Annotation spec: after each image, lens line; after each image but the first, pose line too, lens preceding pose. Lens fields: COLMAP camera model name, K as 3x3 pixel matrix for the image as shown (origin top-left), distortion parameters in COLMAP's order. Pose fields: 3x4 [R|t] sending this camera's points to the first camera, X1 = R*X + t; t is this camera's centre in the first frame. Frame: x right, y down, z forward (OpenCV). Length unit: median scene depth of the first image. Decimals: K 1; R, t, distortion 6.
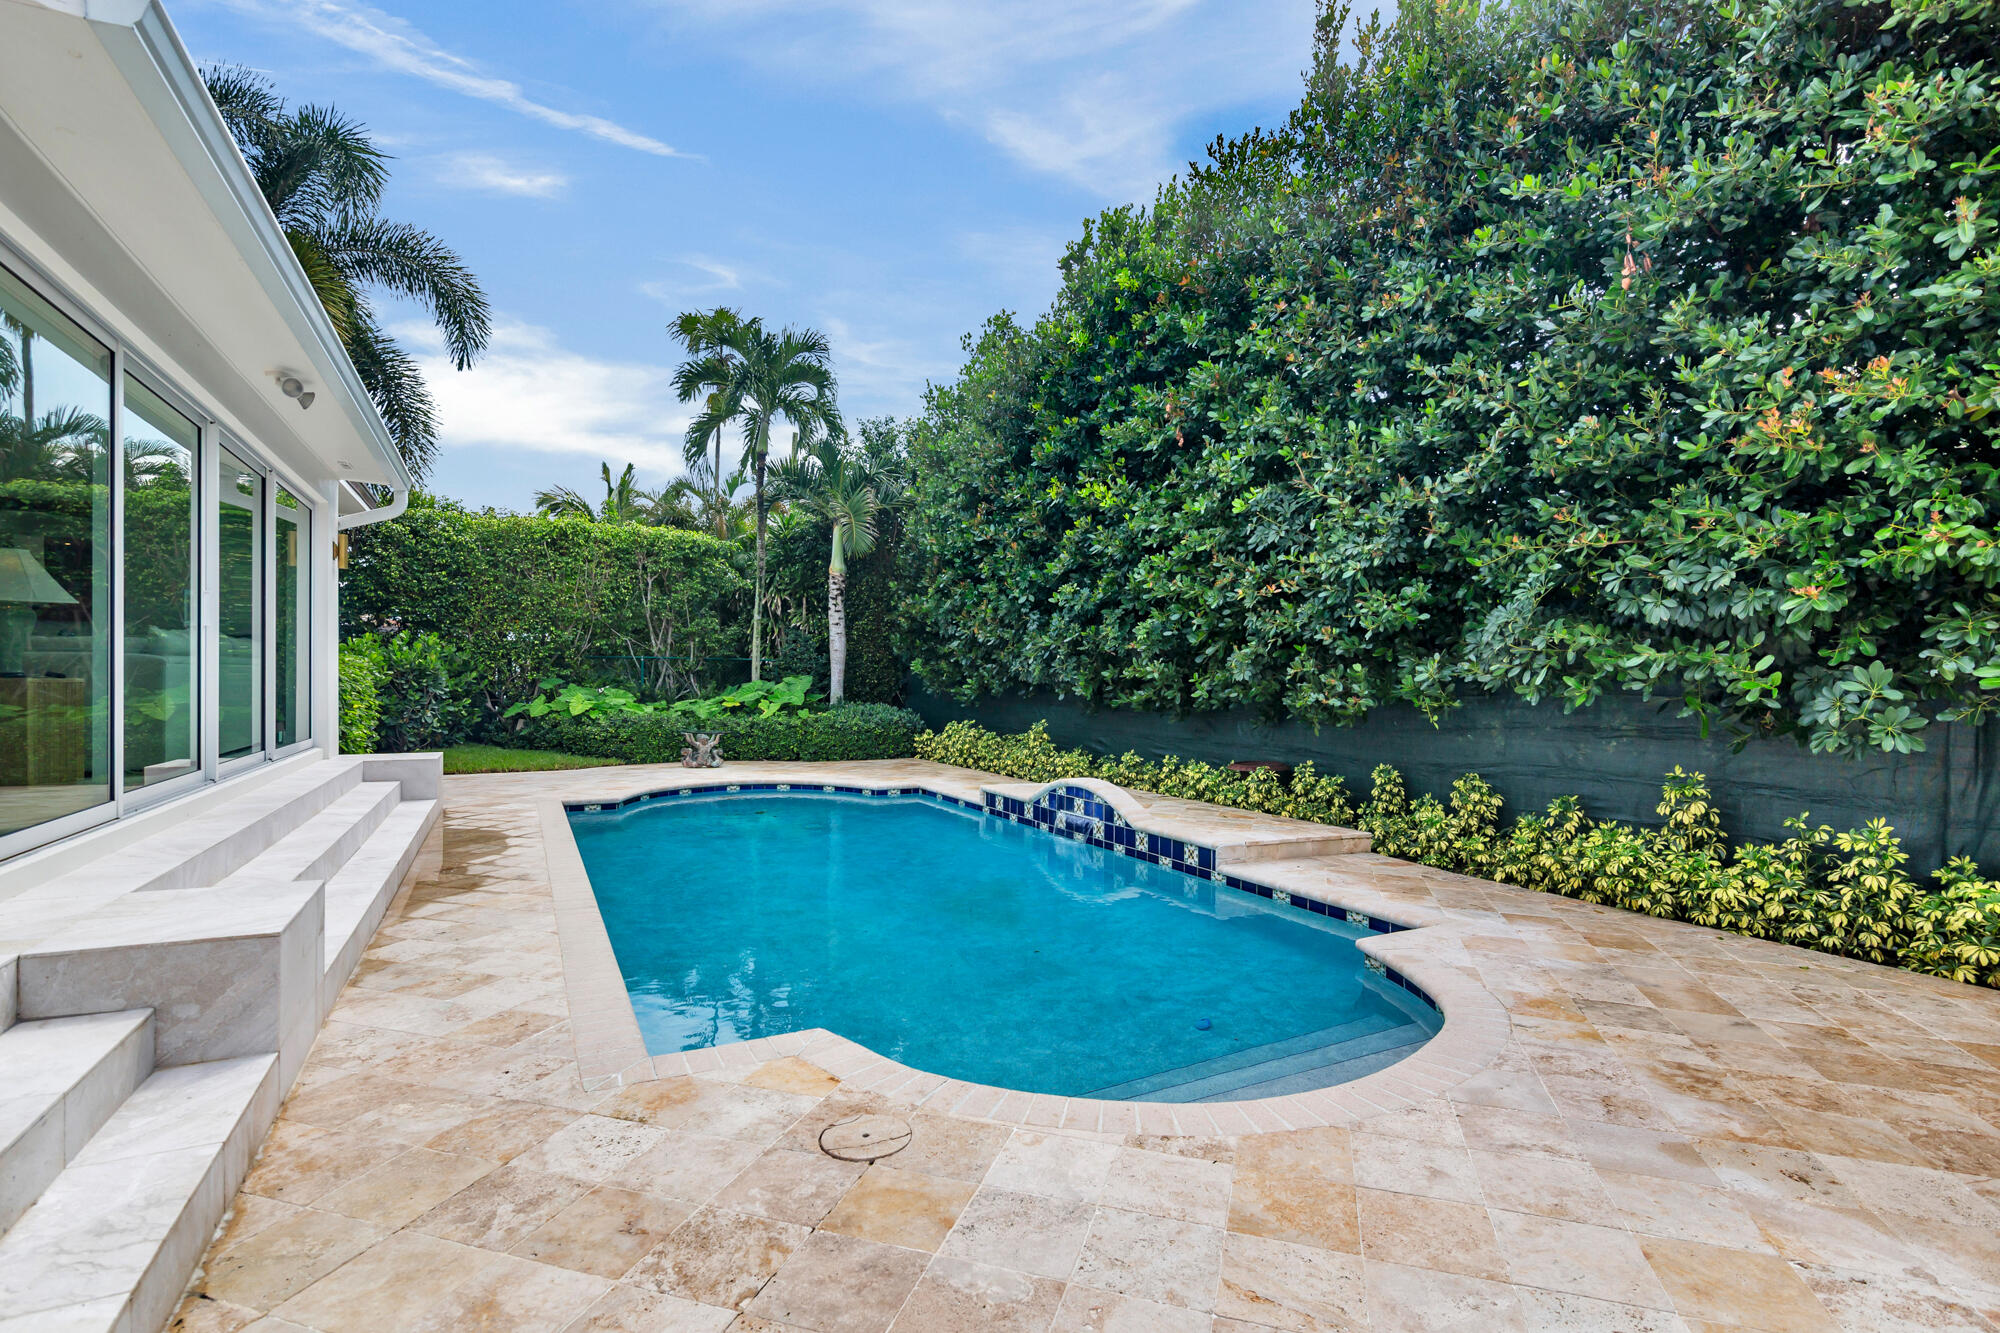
lens RADIAL K [[941.2, 0, 1001.4], [0, 941.2, 680.8], [0, 0, 1]] dist [-0.000335, -0.000051]
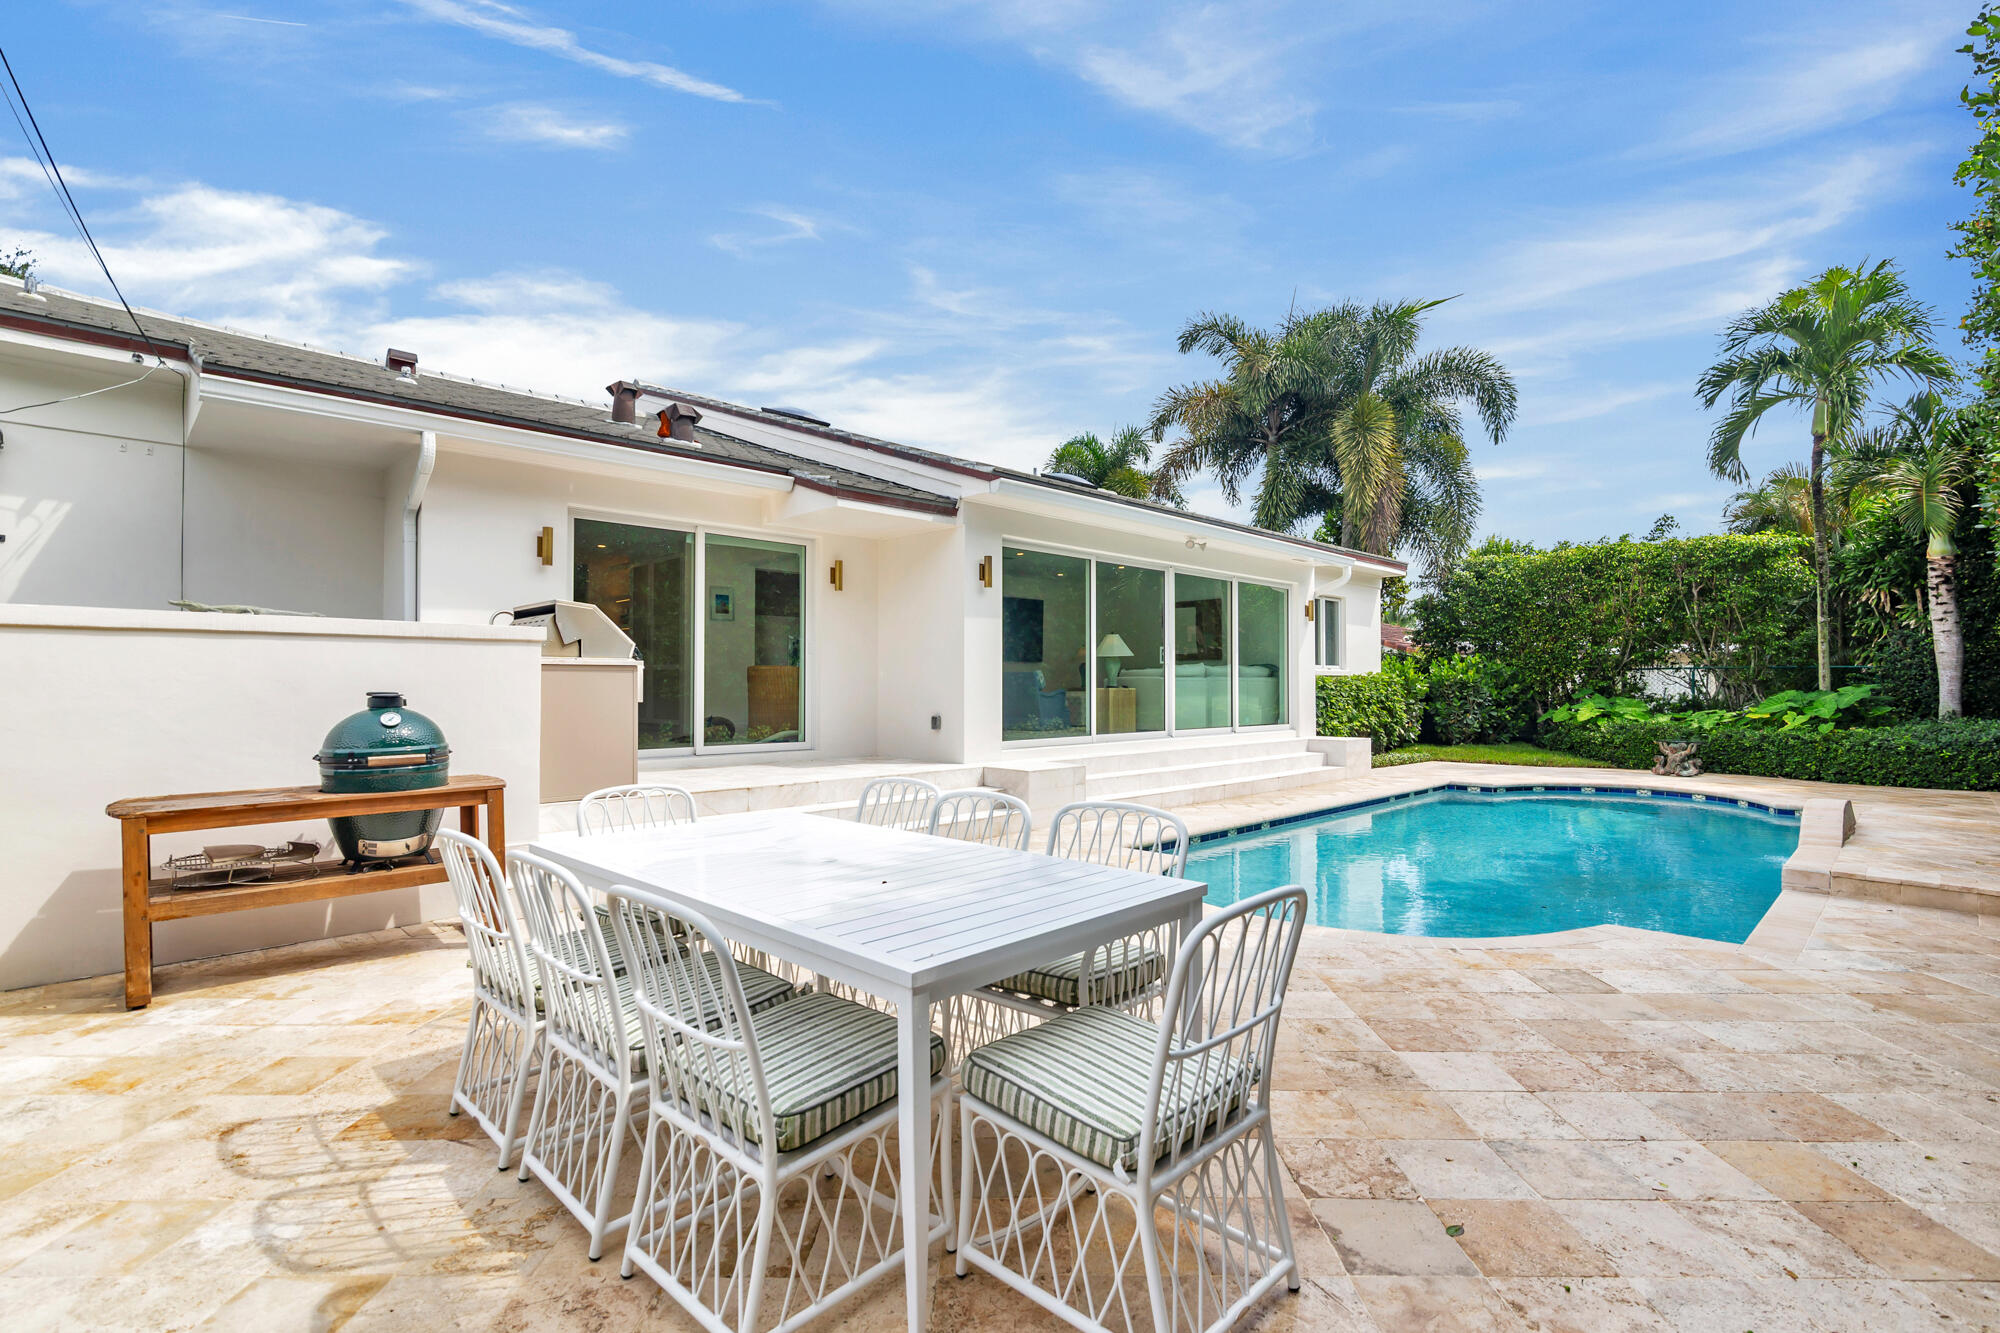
lens RADIAL K [[913.1, 0, 998.0], [0, 913.1, 676.5], [0, 0, 1]] dist [-0.000534, -0.000568]
pose [[0.295367, -0.017871, -0.955217, 0.475501], [-0.001213, 0.999817, -0.019080, 0.005238], [0.955383, 0.006795, 0.295292, 0.010998]]
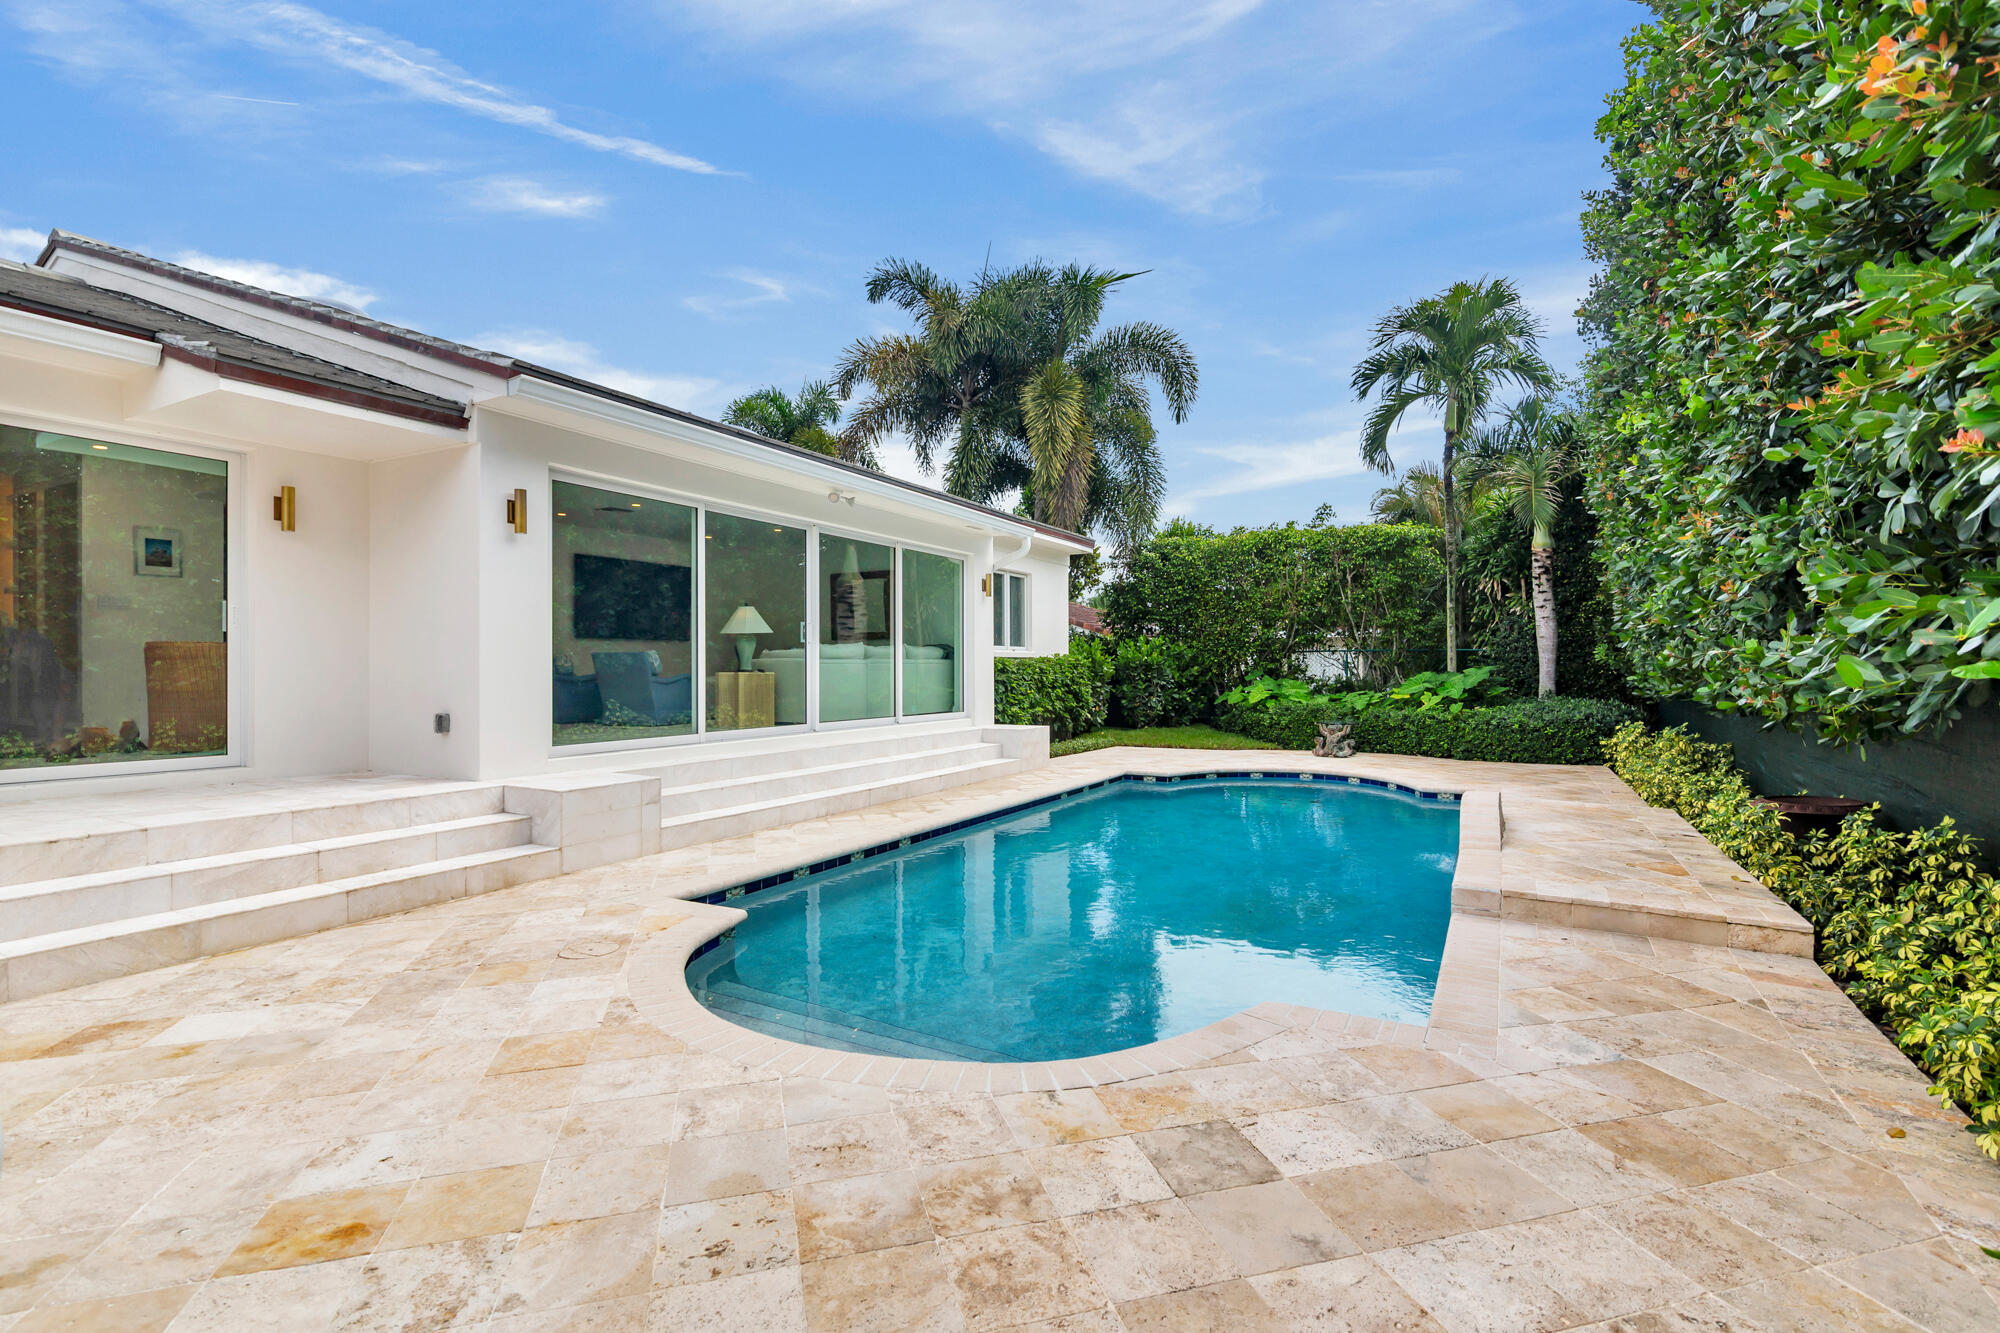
lens RADIAL K [[913.1, 0, 998.0], [0, 913.1, 676.5], [0, 0, 1]] dist [-0.000534, -0.000568]
pose [[0.558044, -0.001345, -0.829810, 0.356675], [0.003619, 0.999993, 0.000813, 0.002504], [0.829803, -0.003457, 0.558045, 0.160947]]
